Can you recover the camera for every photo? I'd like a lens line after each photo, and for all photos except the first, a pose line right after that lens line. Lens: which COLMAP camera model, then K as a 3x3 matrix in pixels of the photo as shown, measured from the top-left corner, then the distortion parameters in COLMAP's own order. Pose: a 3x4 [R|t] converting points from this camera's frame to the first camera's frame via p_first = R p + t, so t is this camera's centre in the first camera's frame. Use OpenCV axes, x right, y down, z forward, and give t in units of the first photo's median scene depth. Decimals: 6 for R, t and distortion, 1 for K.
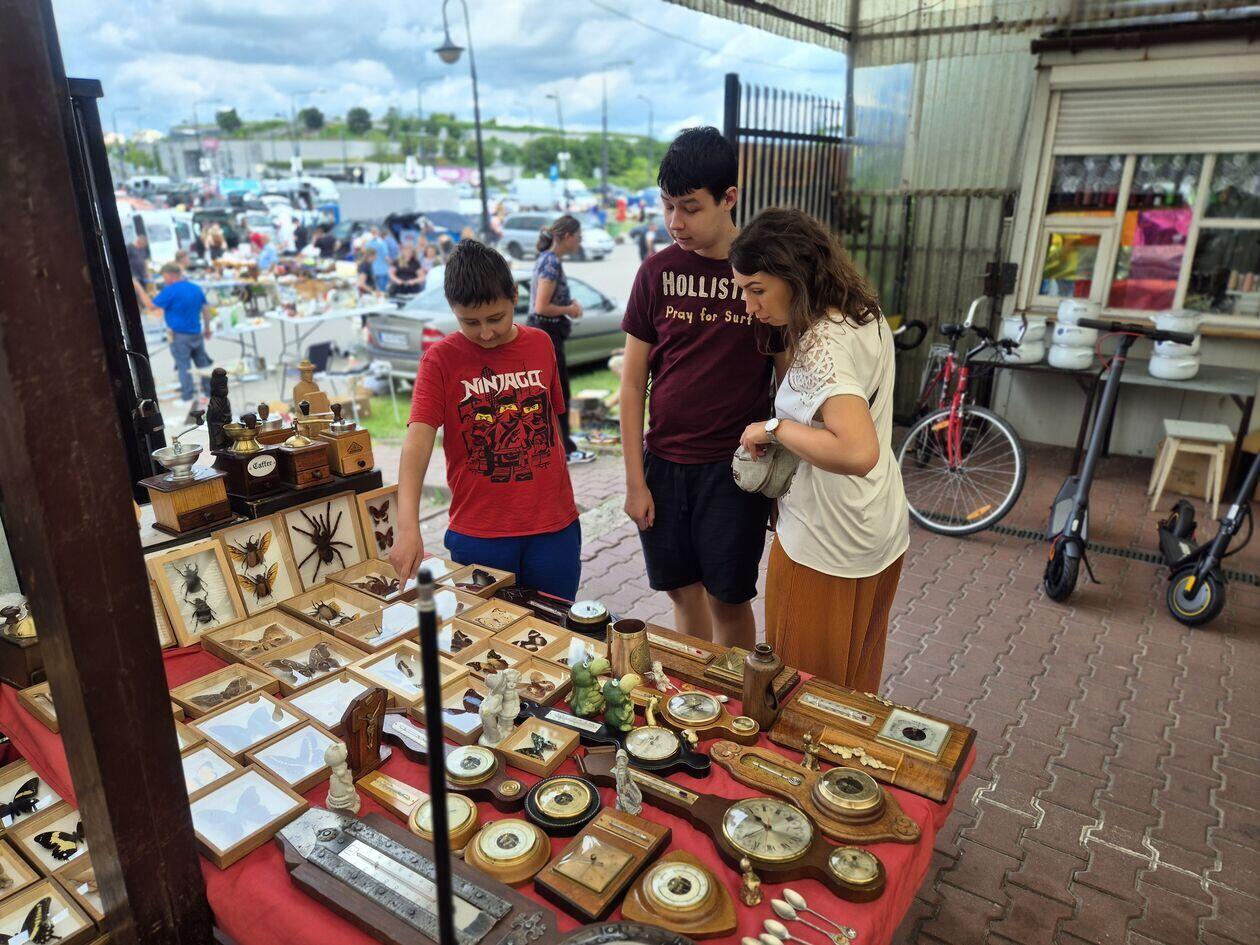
lens RADIAL K [[842.9, 0, 618.7], [0, 842.9, 499.9], [0, 0, 1]] dist [0.003079, 0.001558]
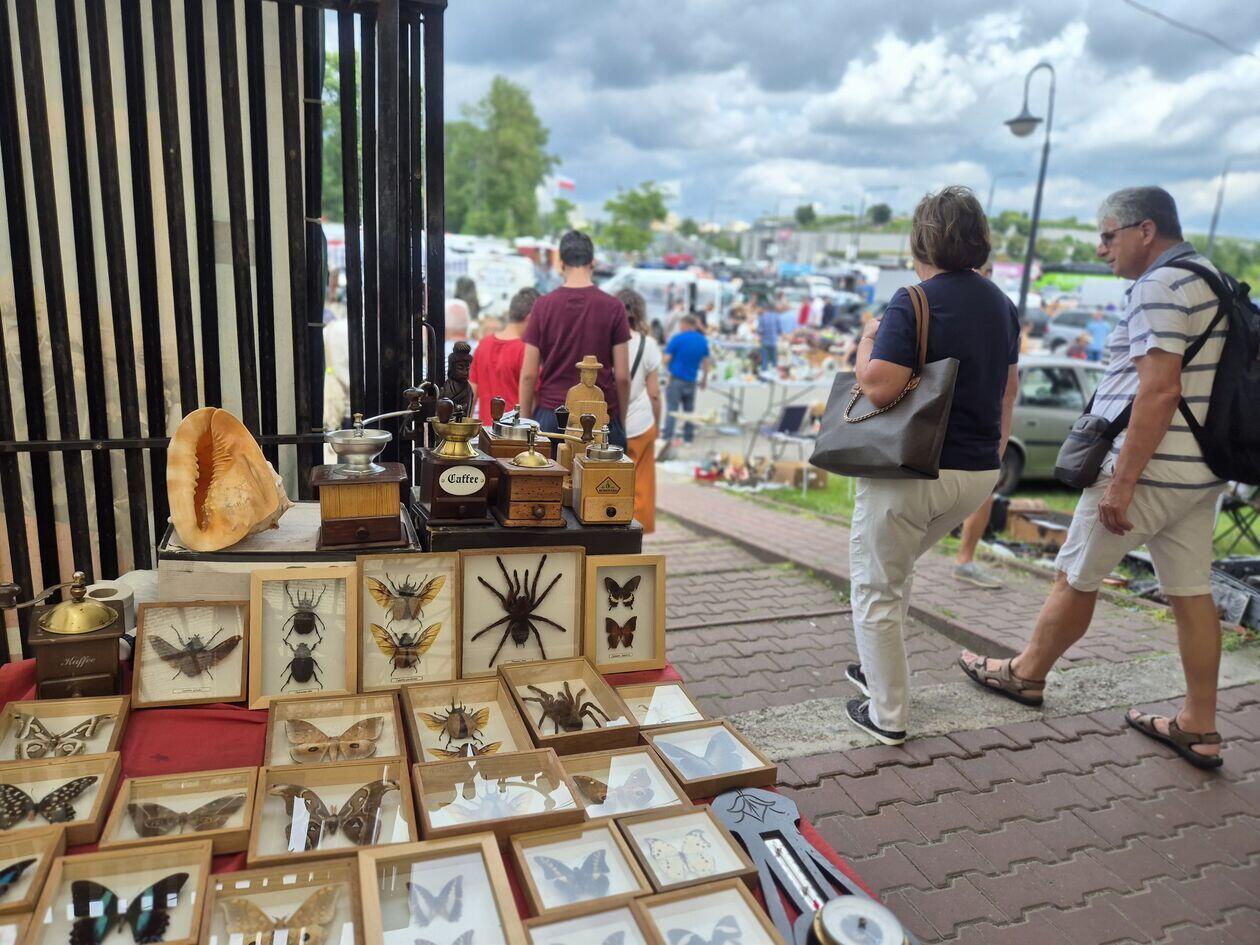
lens RADIAL K [[834.1, 0, 630.0], [0, 834.1, 472.5], [0, 0, 1]] dist [0.079670, -0.072365]
pose [[0.825556, 0.185660, -0.532905, 0.050908], [-0.253722, 0.965617, -0.056644, -0.038967], [0.504066, 0.181973, 0.844277, 0.443375]]
